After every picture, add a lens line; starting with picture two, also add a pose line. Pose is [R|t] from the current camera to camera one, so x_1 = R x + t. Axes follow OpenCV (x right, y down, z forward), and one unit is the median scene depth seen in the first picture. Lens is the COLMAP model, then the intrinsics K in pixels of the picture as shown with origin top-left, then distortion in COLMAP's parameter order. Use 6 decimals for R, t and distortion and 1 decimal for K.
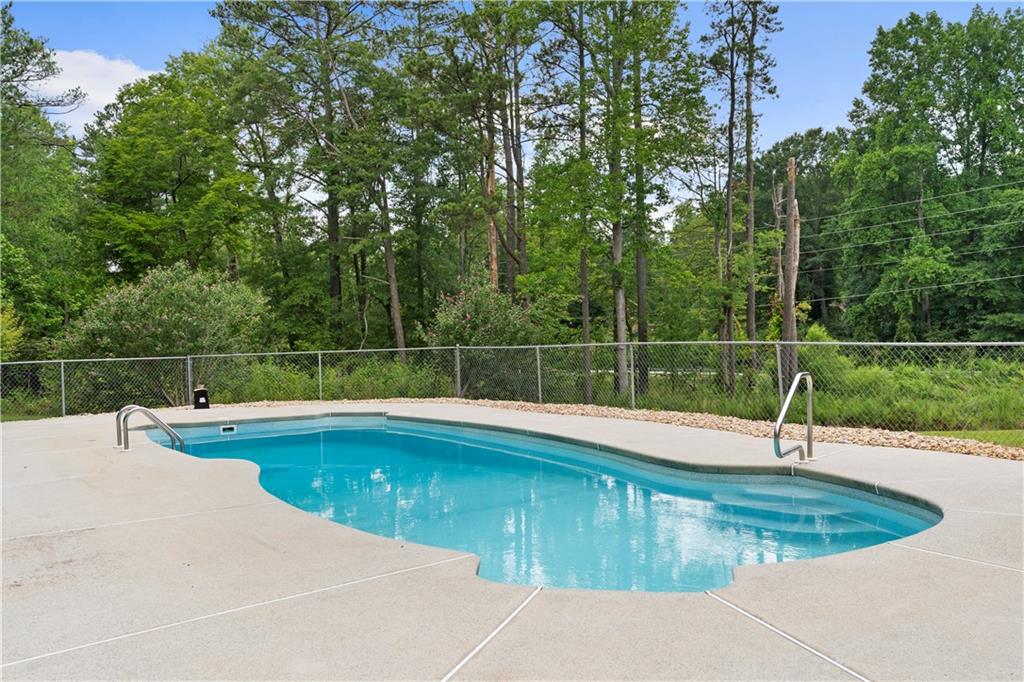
lens RADIAL K [[807.9, 0, 507.5], [0, 807.9, 339.2], [0, 0, 1]] dist [-0.010491, 0.003891]
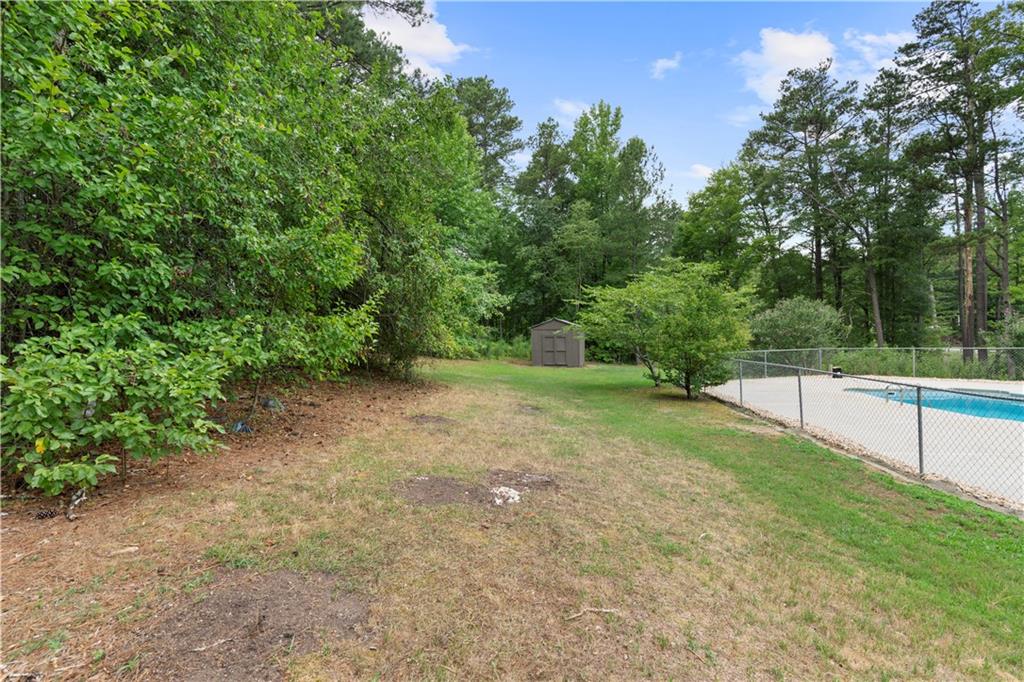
lens RADIAL K [[460.1, 0, 515.0], [0, 460.1, 340.2], [0, 0, 1]] dist [-0.007506, 0.001324]
pose [[0.763564, 0.016534, -0.645521, -0.102094], [0.005932, 0.999450, 0.032616, -0.014706], [0.645705, -0.028734, 0.763046, -0.108655]]
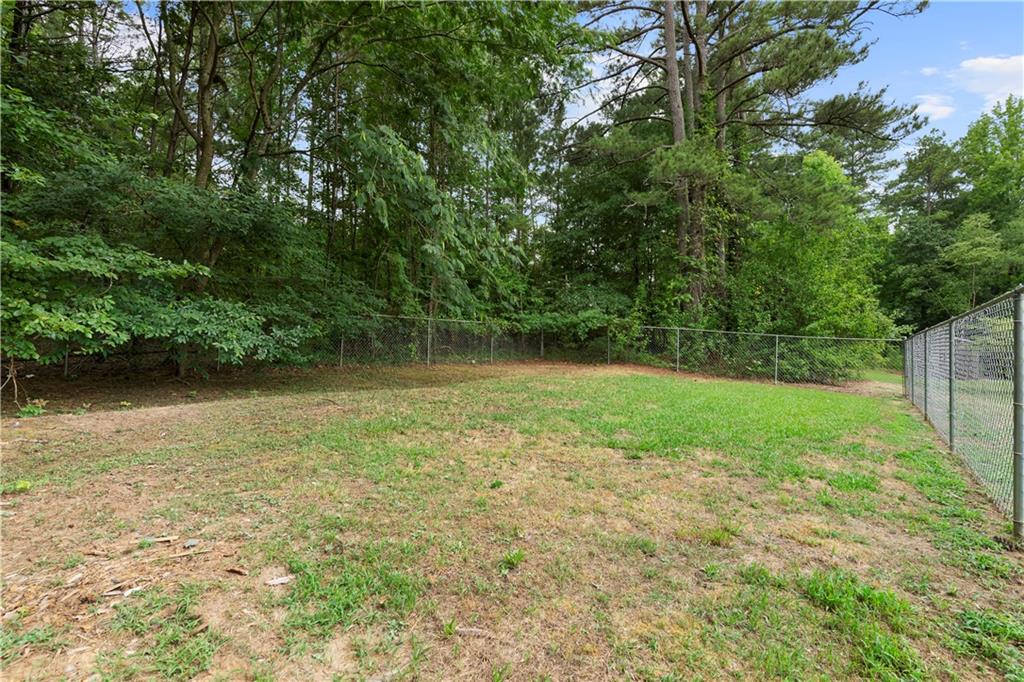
lens RADIAL K [[460.1, 0, 508.6], [0, 460.1, 345.7], [0, 0, 1]] dist [-0.007506, 0.001324]
pose [[0.220329, 0.023834, -0.975134, 0.086500], [-0.000270, 0.999703, 0.024374, -0.023631], [0.975426, -0.005107, 0.220270, -0.420705]]
